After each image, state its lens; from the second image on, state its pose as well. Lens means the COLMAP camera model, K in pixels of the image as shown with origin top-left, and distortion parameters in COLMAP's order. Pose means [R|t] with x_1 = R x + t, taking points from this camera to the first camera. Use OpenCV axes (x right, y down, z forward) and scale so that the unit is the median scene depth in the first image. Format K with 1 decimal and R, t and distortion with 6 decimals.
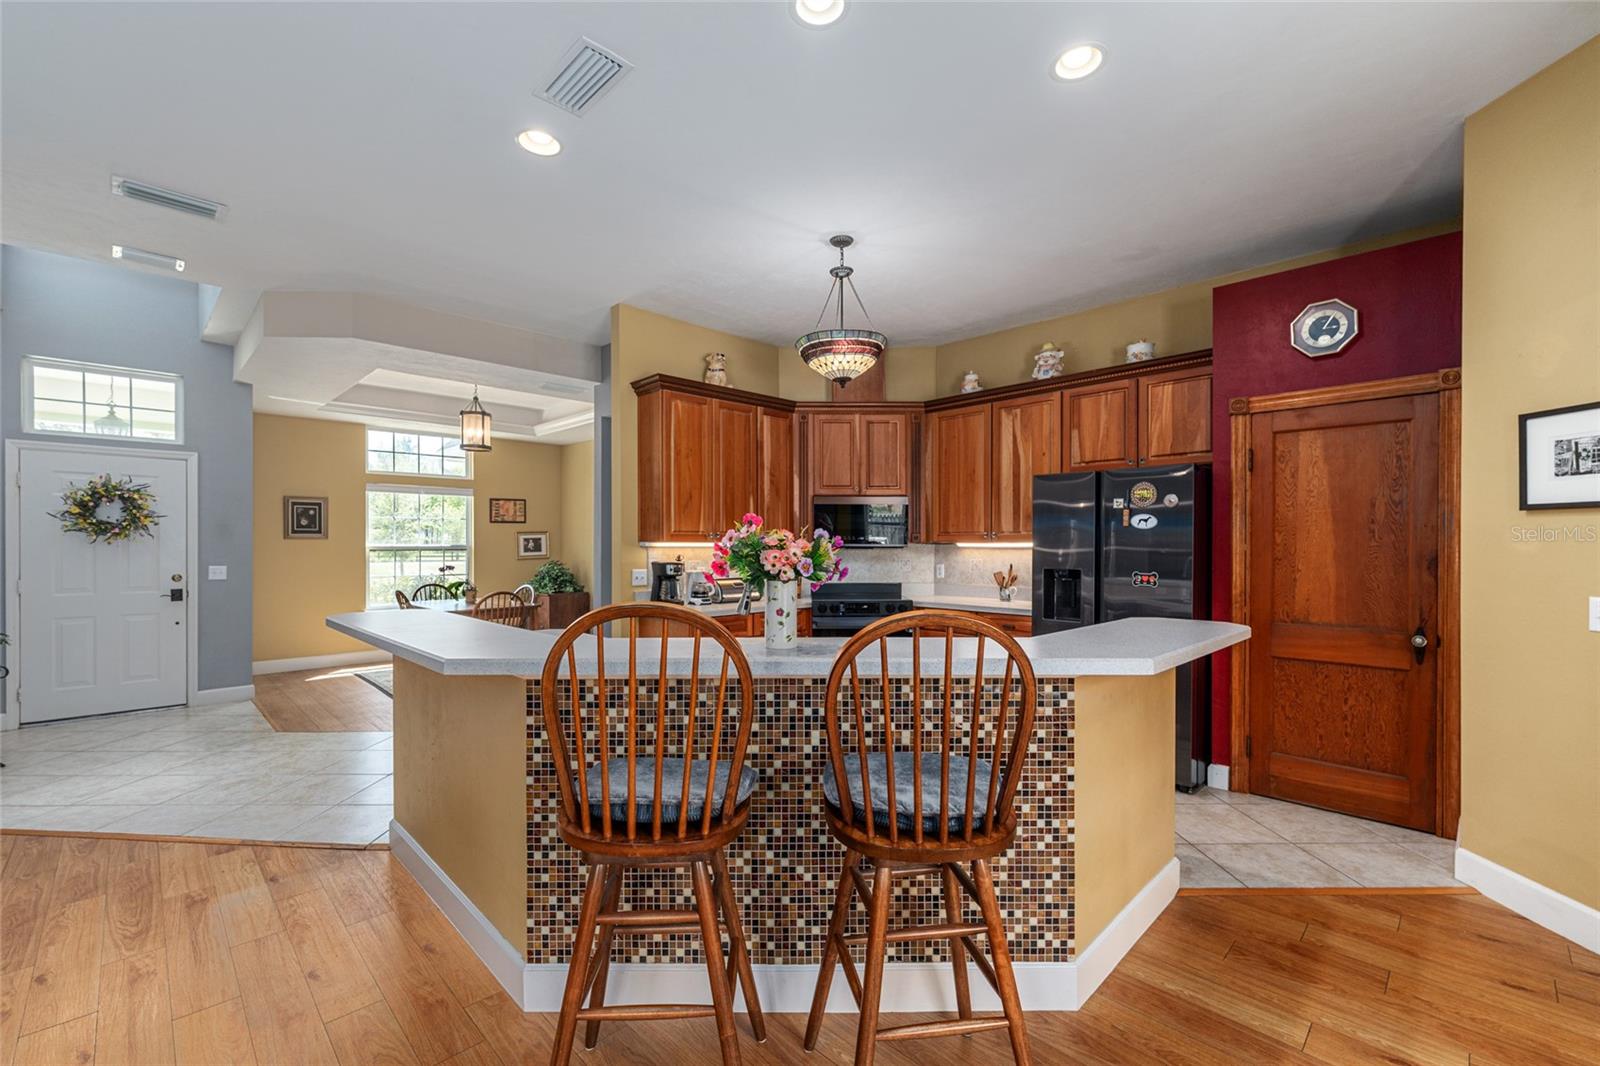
lens RADIAL K [[674.0, 0, 802.9], [0, 674.0, 549.1], [0, 0, 1]] dist [-0.001812, -0.000110]
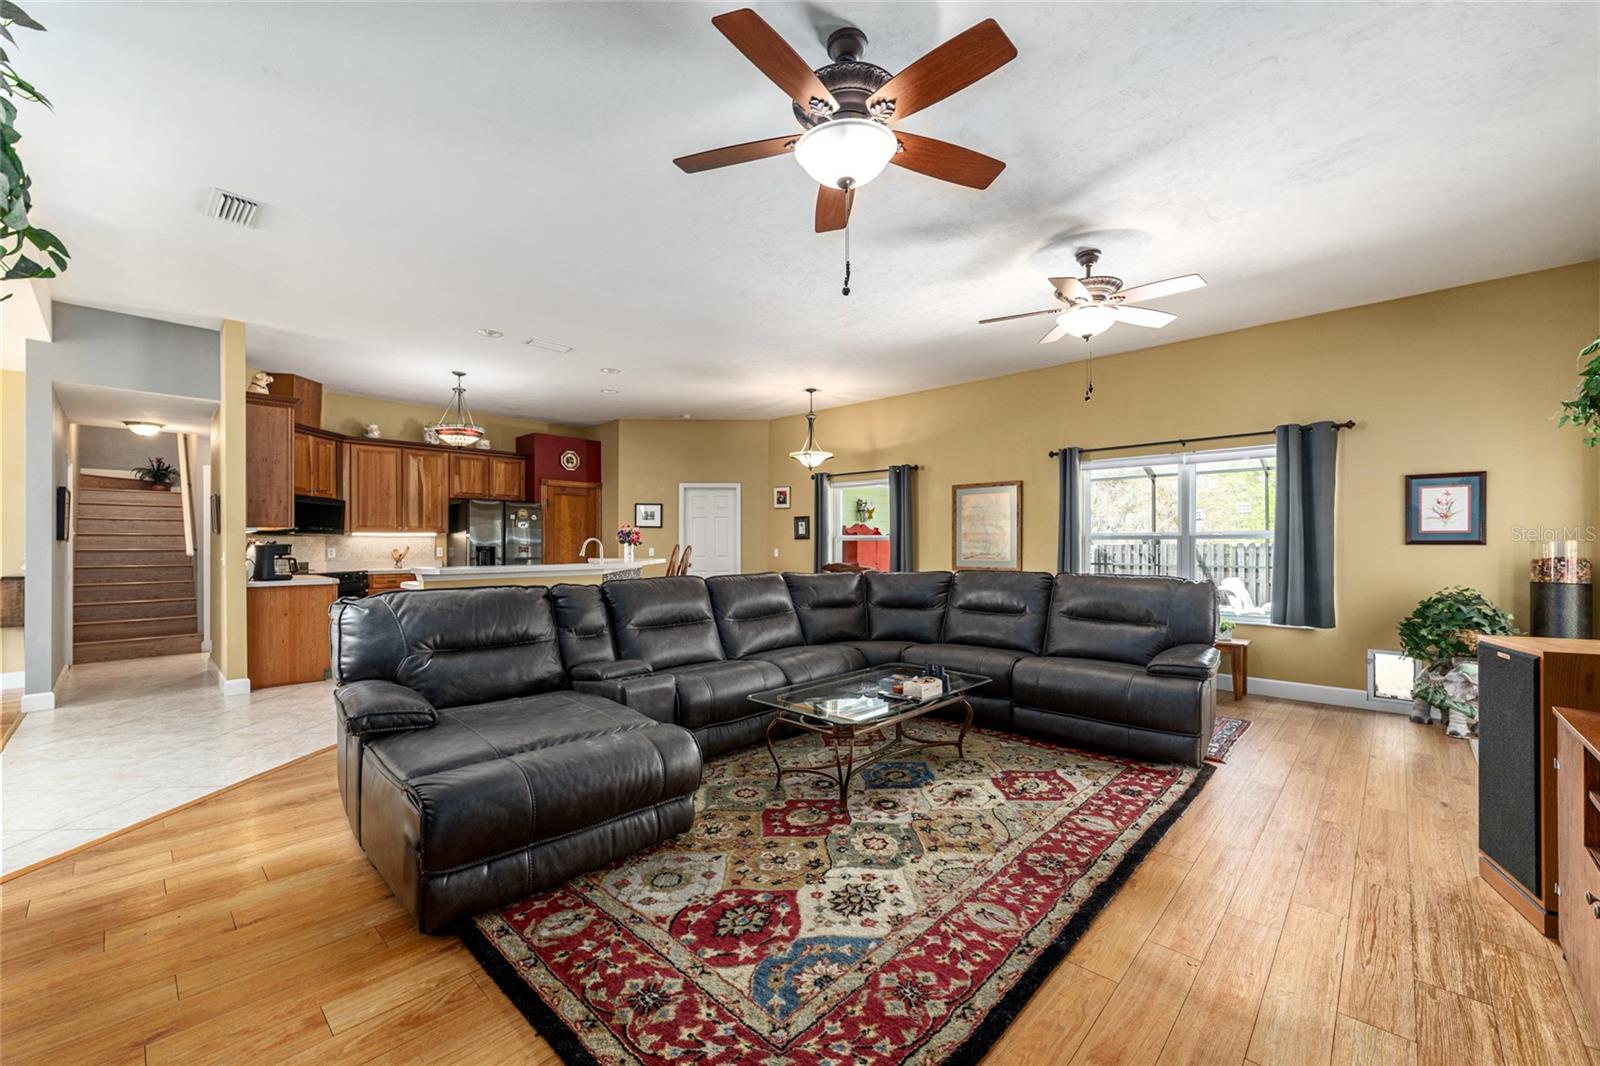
lens RADIAL K [[633.3, 0, 807.2], [0, 633.3, 545.3], [0, 0, 1]] dist [0.000865, 0.000223]
pose [[-0.043209, -0.001621, 0.999065, -1.335969], [0.006771, 0.999975, 0.001915, 0.023846], [-0.999043, 0.006847, -0.043197, 0.071675]]
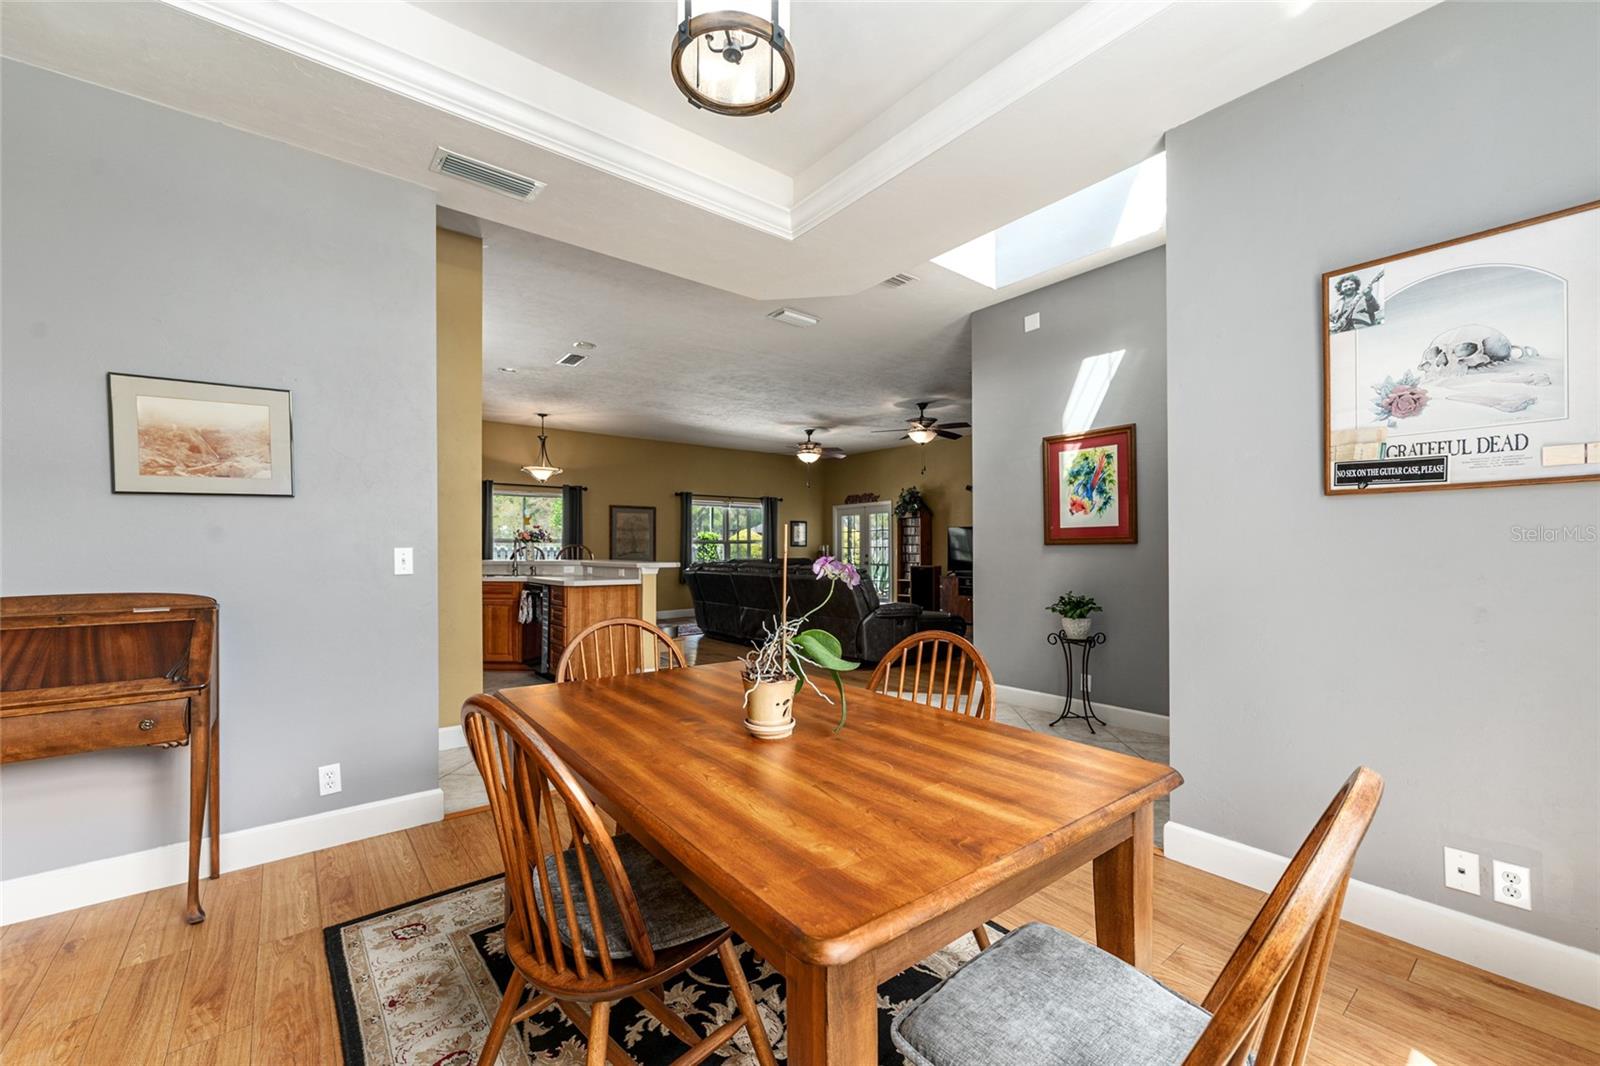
lens RADIAL K [[633.3, 0, 804.1], [0, 633.3, 544.0], [0, 0, 1]] dist [0.000865, 0.000223]
pose [[-0.994986, 0.003732, 0.099948, -0.737905], [0.003549, 0.999992, -0.002007, 0.025896], [-0.099955, -0.001642, -0.994991, 1.681619]]
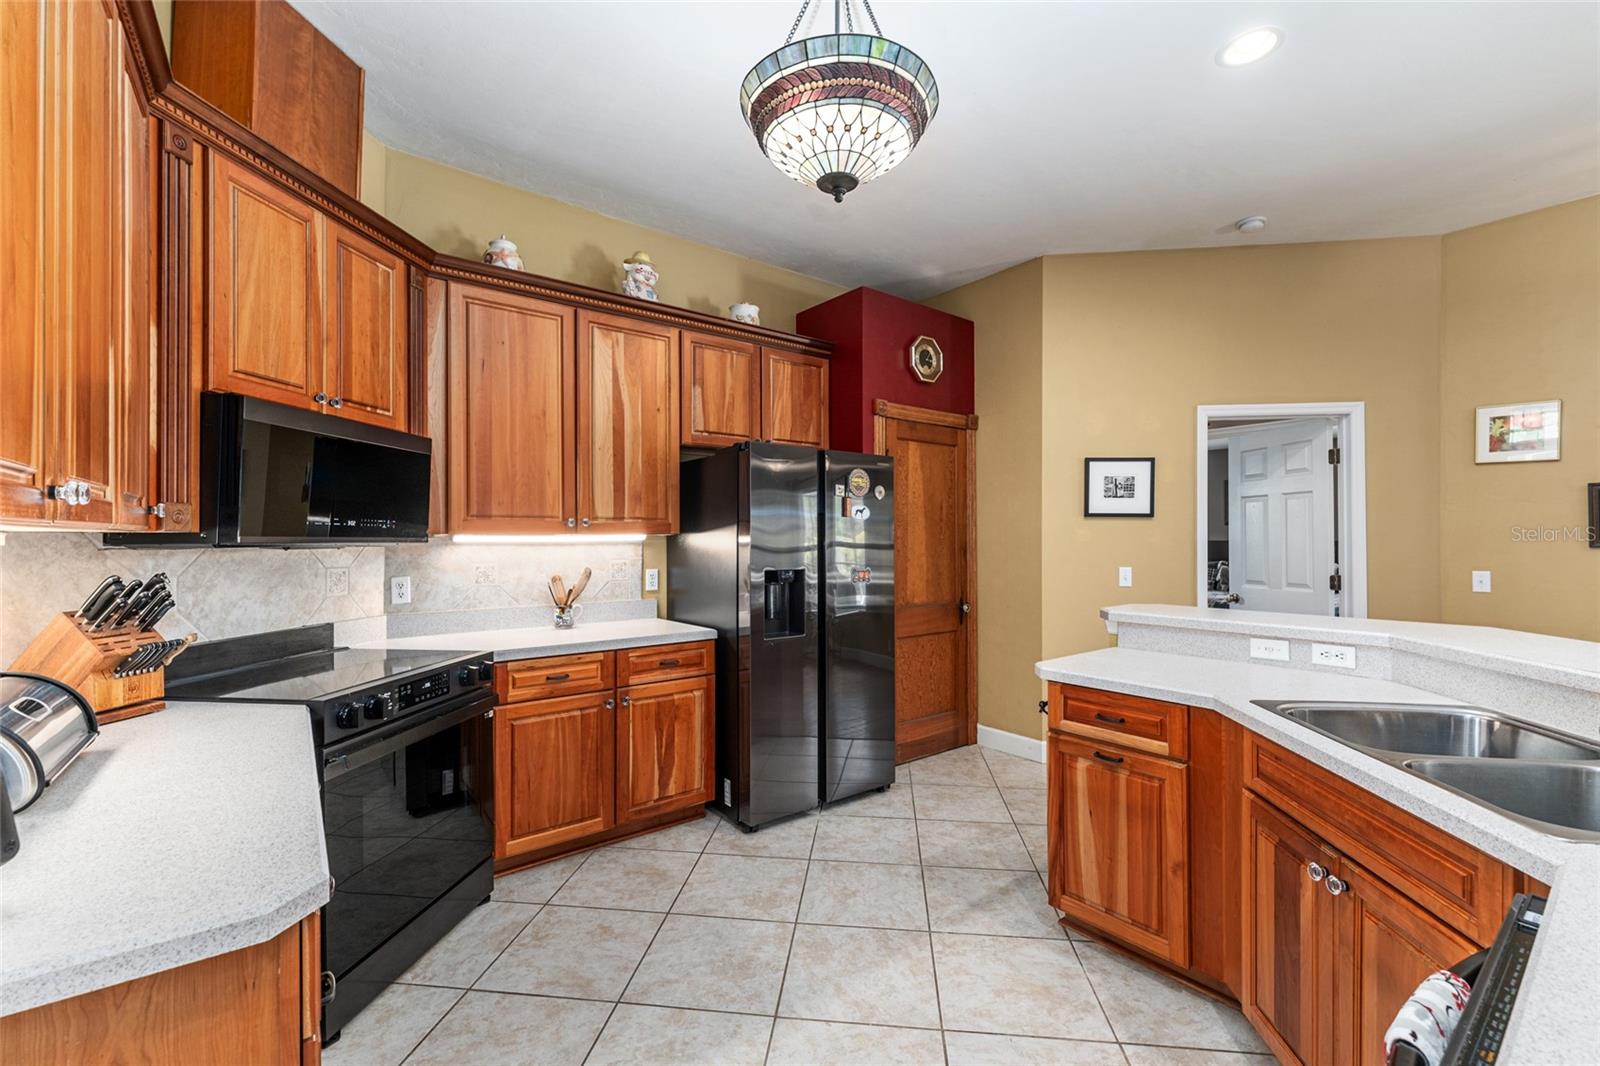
lens RADIAL K [[674.0, 0, 803.4], [0, 674.0, 536.6], [0, 0, 1]] dist [-0.001812, -0.000110]
pose [[0.122012, 0.002939, 0.992524, -0.307133], [0.007975, 0.999960, -0.003942, -0.004408], [-0.992497, 0.008396, 0.121984, 0.726855]]
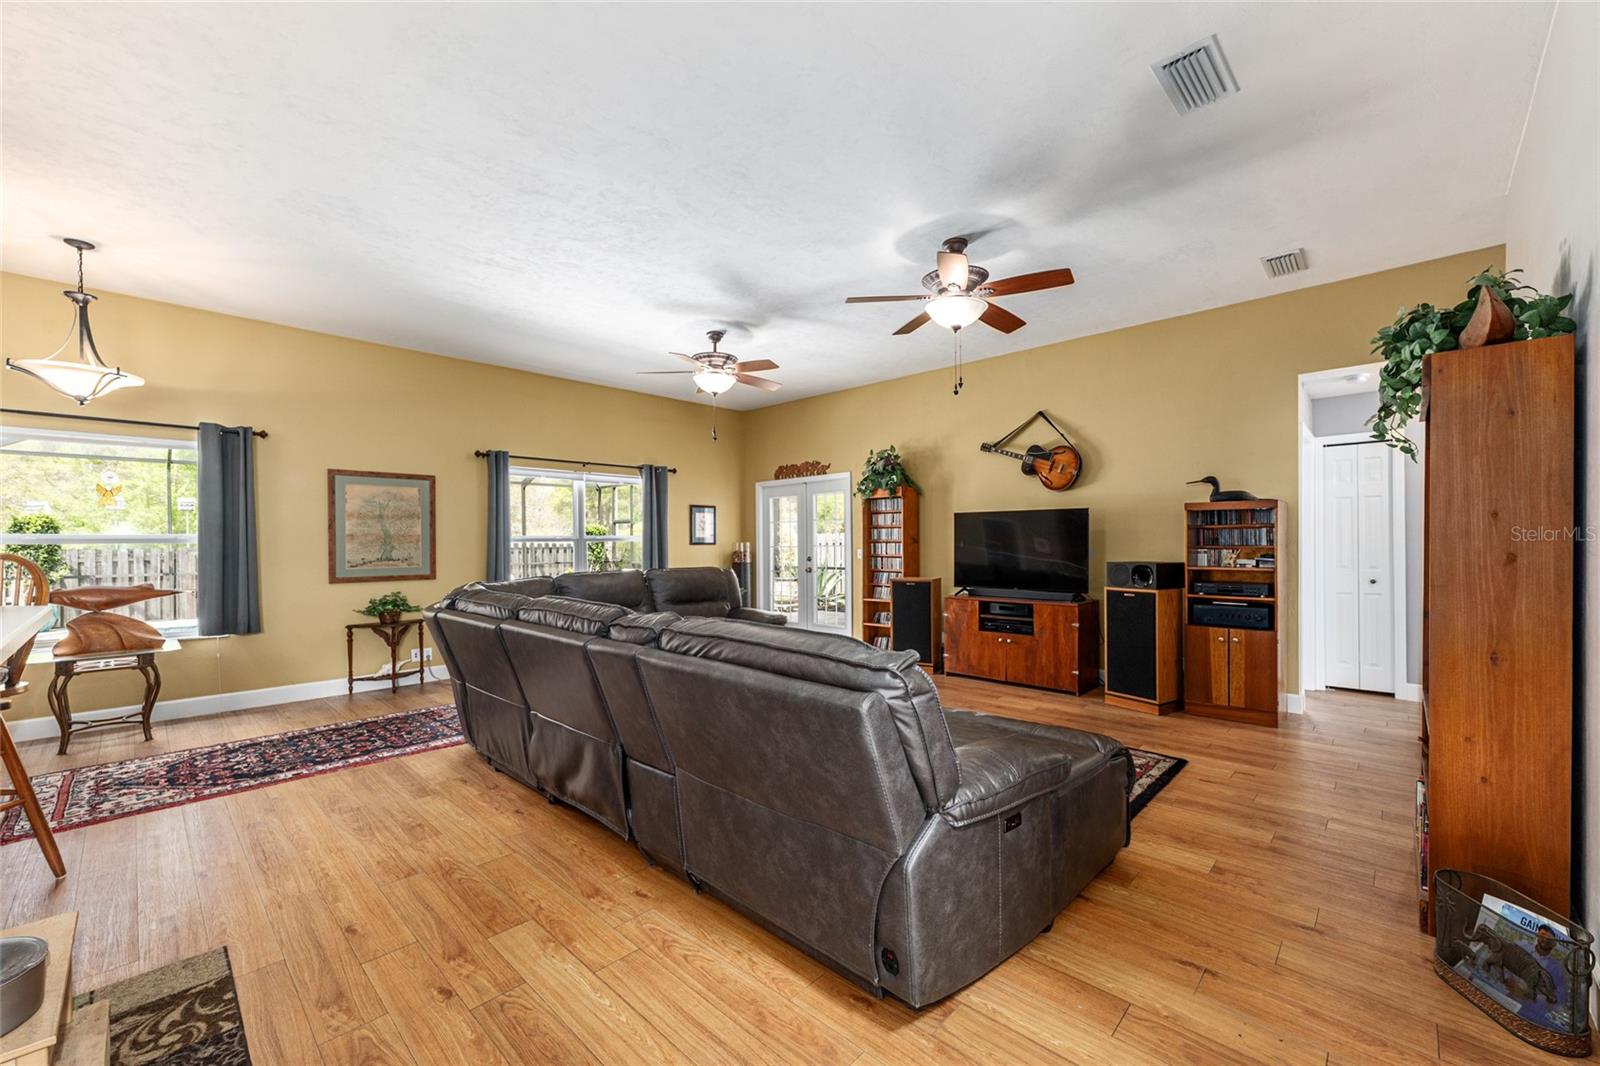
lens RADIAL K [[633.3, 0, 804.6], [0, 633.3, 545.9], [0, 0, 1]] dist [0.000865, 0.000223]
pose [[-0.999452, 0.007717, -0.032178, -0.670743], [0.007325, 0.999898, 0.012275, 0.015080], [0.032270, 0.012032, -0.999407, 0.781559]]
